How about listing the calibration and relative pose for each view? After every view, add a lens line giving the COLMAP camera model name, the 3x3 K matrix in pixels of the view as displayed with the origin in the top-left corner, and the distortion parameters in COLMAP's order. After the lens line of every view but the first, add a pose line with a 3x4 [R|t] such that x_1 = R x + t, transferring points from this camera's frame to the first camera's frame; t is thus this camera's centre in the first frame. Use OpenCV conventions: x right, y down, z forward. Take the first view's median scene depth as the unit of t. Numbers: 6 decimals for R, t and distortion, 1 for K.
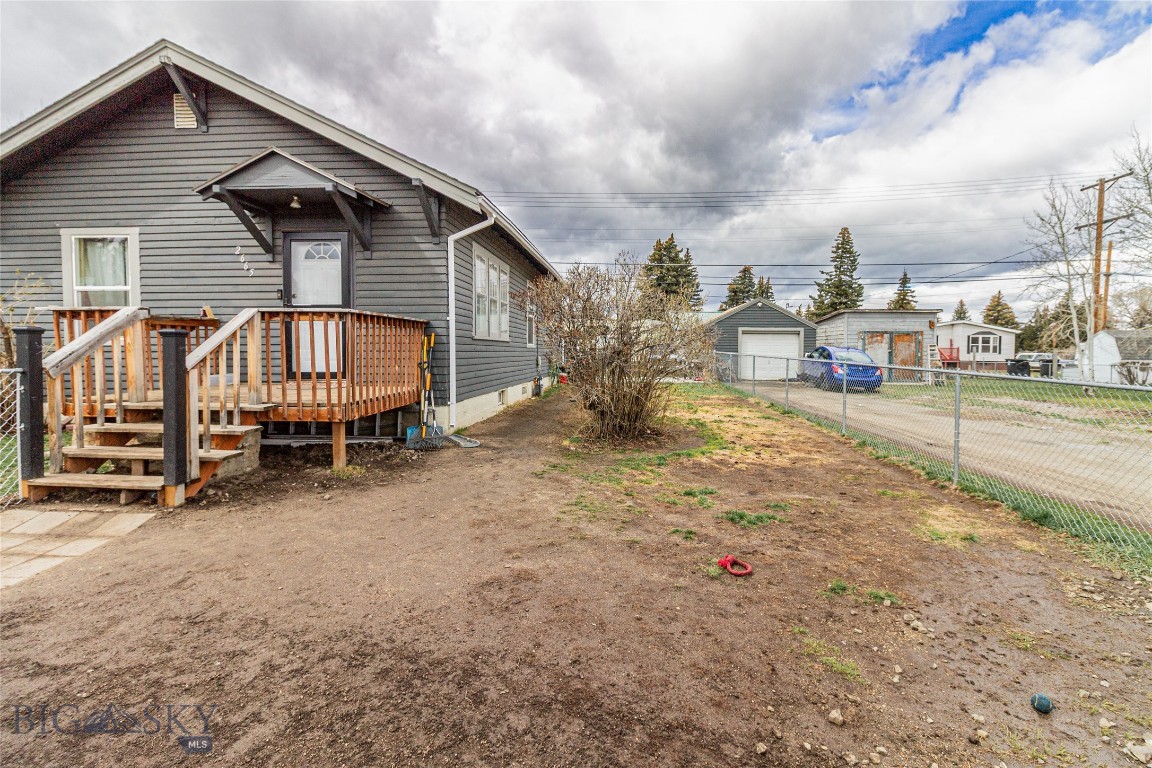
lens RADIAL K [[522.2, 0, 578.2], [0, 522.2, 362.6], [0, 0, 1]] dist [0.001742, 0.000279]
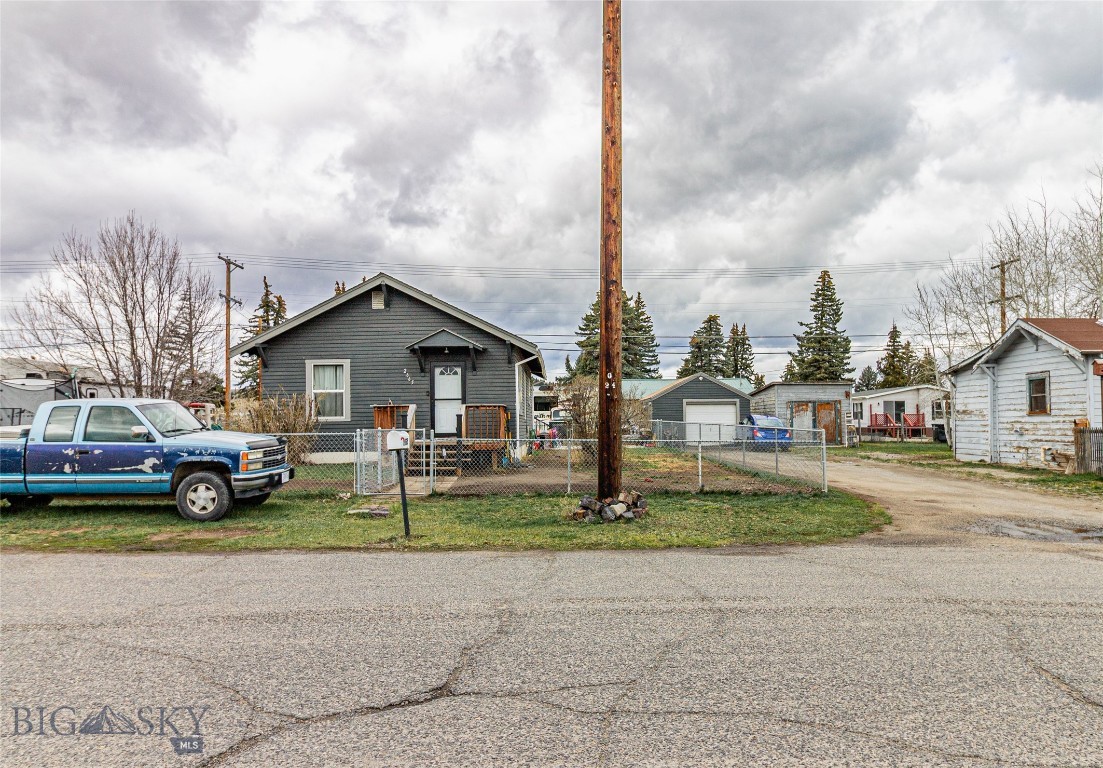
lens RADIAL K [[755.0, 0, 551.5], [0, 755.0, 384.0], [0, 0, 1]] dist [0.001380, 0.000010]
pose [[0.996259, -0.010702, 0.085752, -0.113738], [0.017168, 0.997034, -0.075025, 0.017253], [-0.084695, 0.076217, 0.993488, -0.591145]]
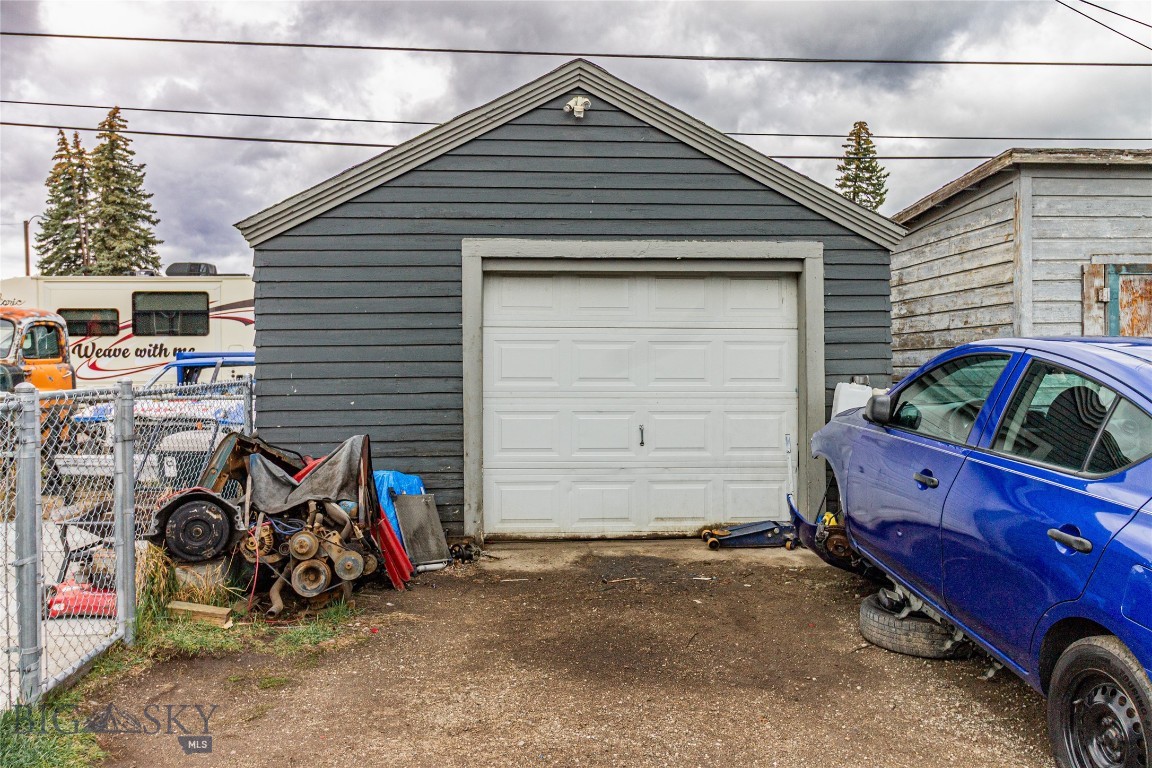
lens RADIAL K [[915.2, 0, 579.2], [0, 915.2, 362.7], [0, 0, 1]] dist [0.005837, 0.002416]
pose [[0.983116, -0.013074, 0.182518, 0.289154], [0.017542, 0.999584, -0.022885, -0.020063], [-0.182142, 0.025701, 0.982936, 0.700703]]
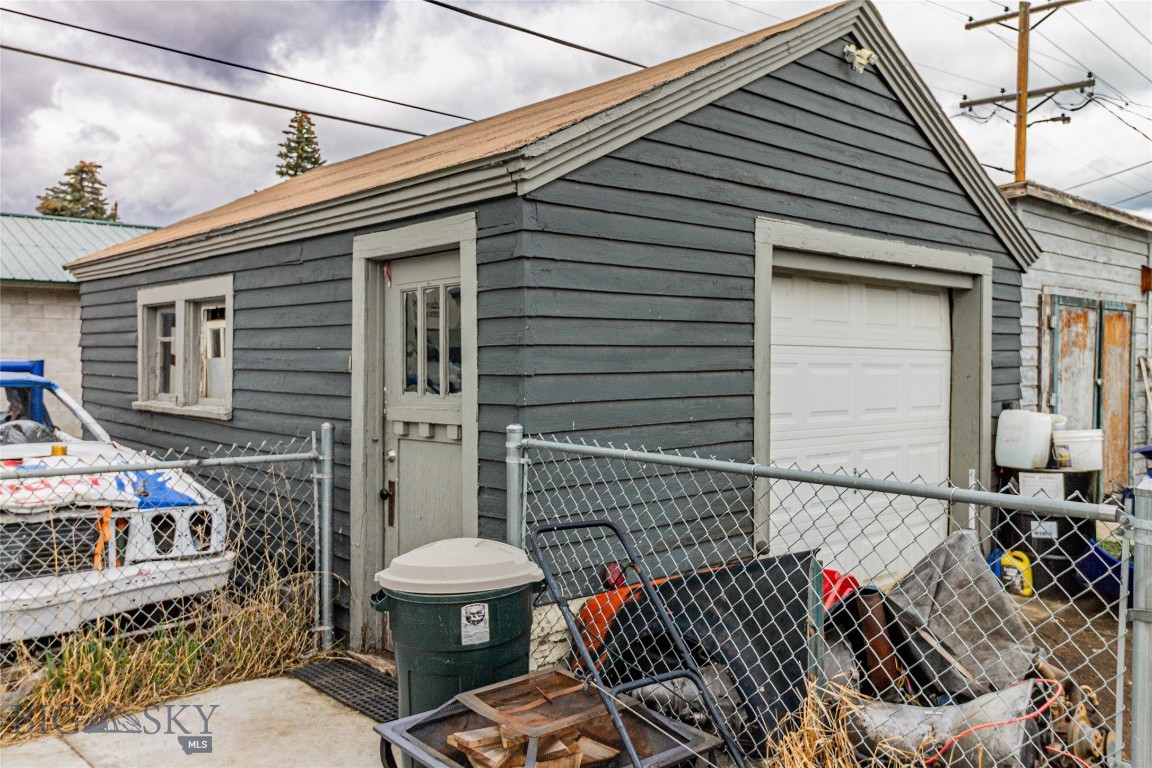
lens RADIAL K [[915.2, 0, 579.2], [0, 915.2, 362.7], [0, 0, 1]] dist [0.005837, 0.002416]
pose [[0.669293, -0.009905, 0.742933, 0.128427], [0.017167, 0.999850, -0.002135, -0.035404], [-0.742800, 0.014183, 0.669363, 0.891735]]
